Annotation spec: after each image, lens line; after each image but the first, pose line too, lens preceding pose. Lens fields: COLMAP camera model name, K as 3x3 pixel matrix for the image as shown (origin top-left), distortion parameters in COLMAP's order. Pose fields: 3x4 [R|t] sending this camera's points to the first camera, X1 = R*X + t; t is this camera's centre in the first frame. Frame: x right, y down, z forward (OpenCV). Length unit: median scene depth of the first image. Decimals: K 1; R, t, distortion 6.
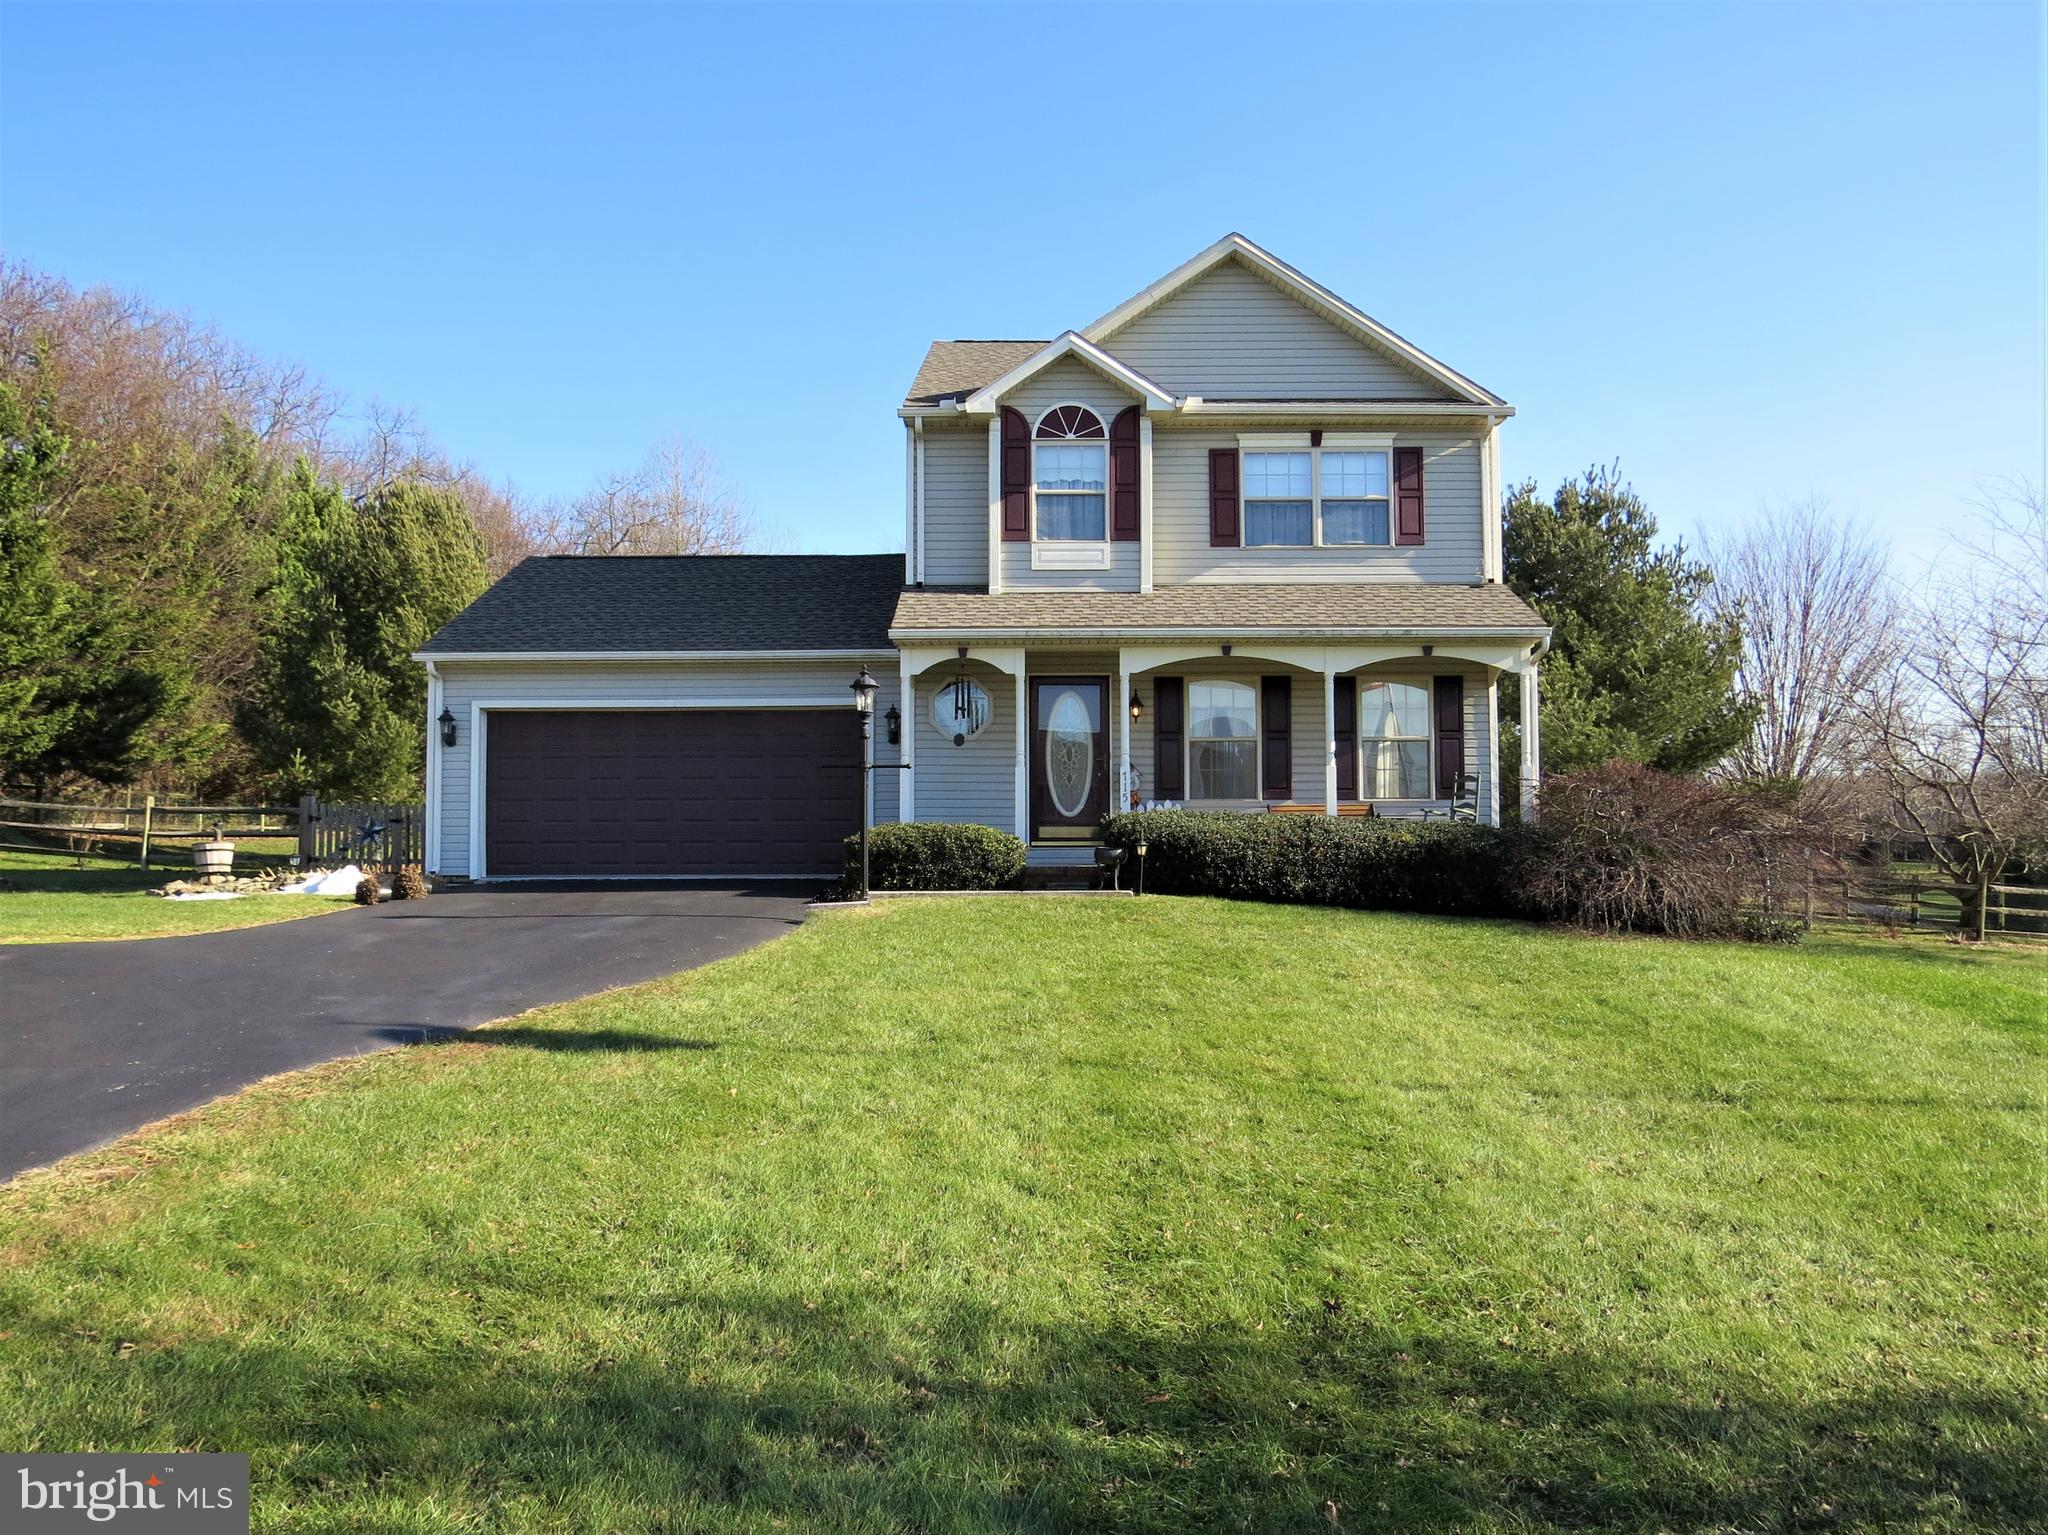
lens RADIAL K [[1503.5, 0, 1029.8], [0, 1503.5, 765.4], [0, 0, 1]] dist [-0.031536, 0.007034]
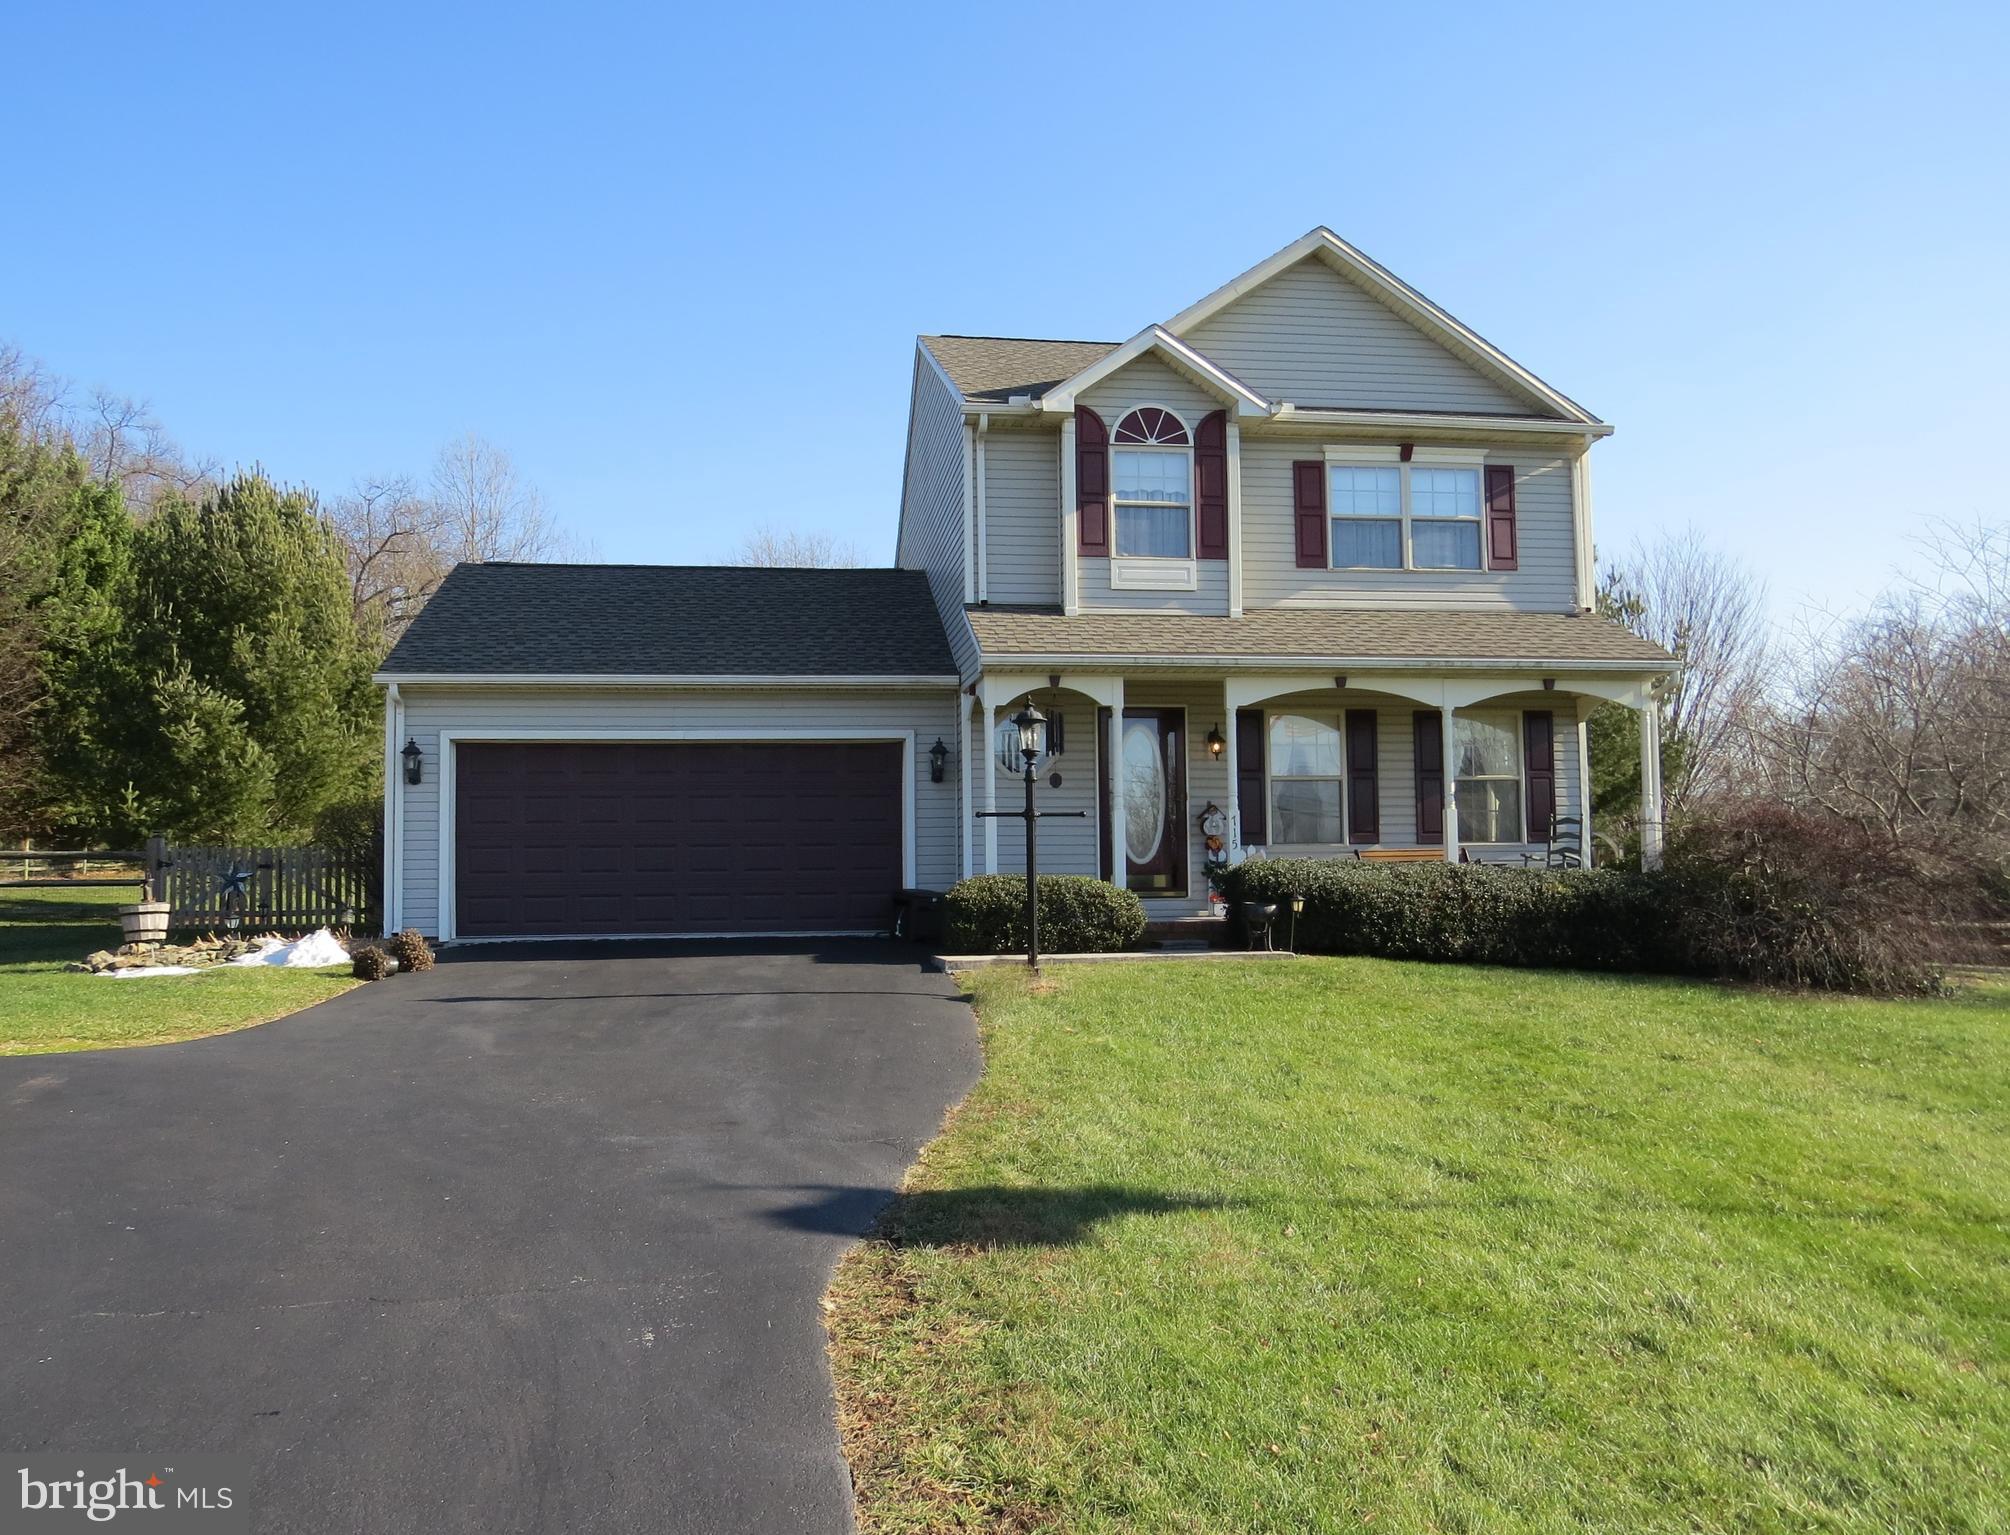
lens RADIAL K [[1552.3, 0, 1005.0], [0, 1552.3, 767.5], [0, 0, 1]] dist [-0.034140, 0.002761]
pose [[0.990706, 0.002673, 0.135994, -0.186567], [-0.000456, 0.999866, -0.016335, -0.008786], [-0.136020, 0.016121, 0.990575, 0.095746]]
